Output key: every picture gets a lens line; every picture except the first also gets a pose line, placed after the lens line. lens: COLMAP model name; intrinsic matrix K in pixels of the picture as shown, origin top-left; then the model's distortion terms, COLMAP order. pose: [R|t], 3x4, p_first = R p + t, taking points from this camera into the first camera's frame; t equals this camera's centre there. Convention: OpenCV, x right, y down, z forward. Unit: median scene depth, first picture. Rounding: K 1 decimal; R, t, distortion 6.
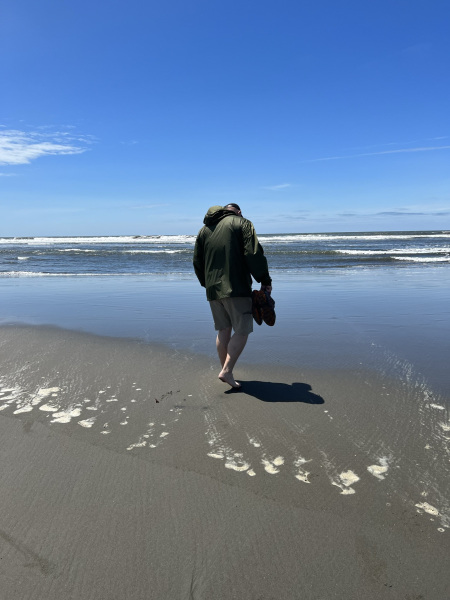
lens RADIAL K [[442.6, 0, 225.0], [0, 442.6, 300.0], [0, 0, 1]] dist [-0.001863, -0.004084]
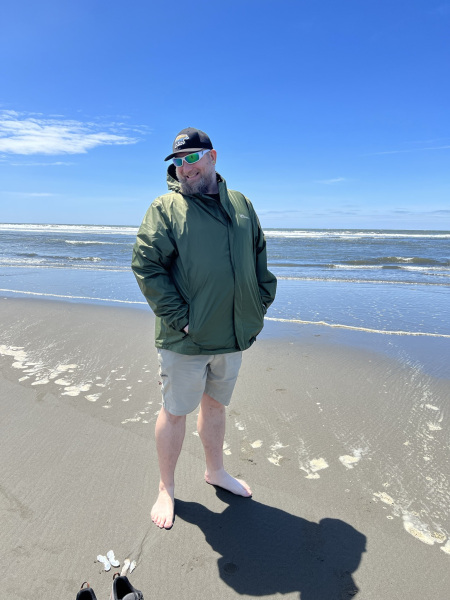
lens RADIAL K [[442.6, 0, 225.0], [0, 442.6, 300.0], [0, 0, 1]] dist [-0.001863, -0.004084]
pose [[0.993608, 0.049996, -0.101206, 0.100272], [-0.048340, 0.998655, 0.018754, 0.002315], [0.102007, -0.013742, 0.994689, -0.042239]]
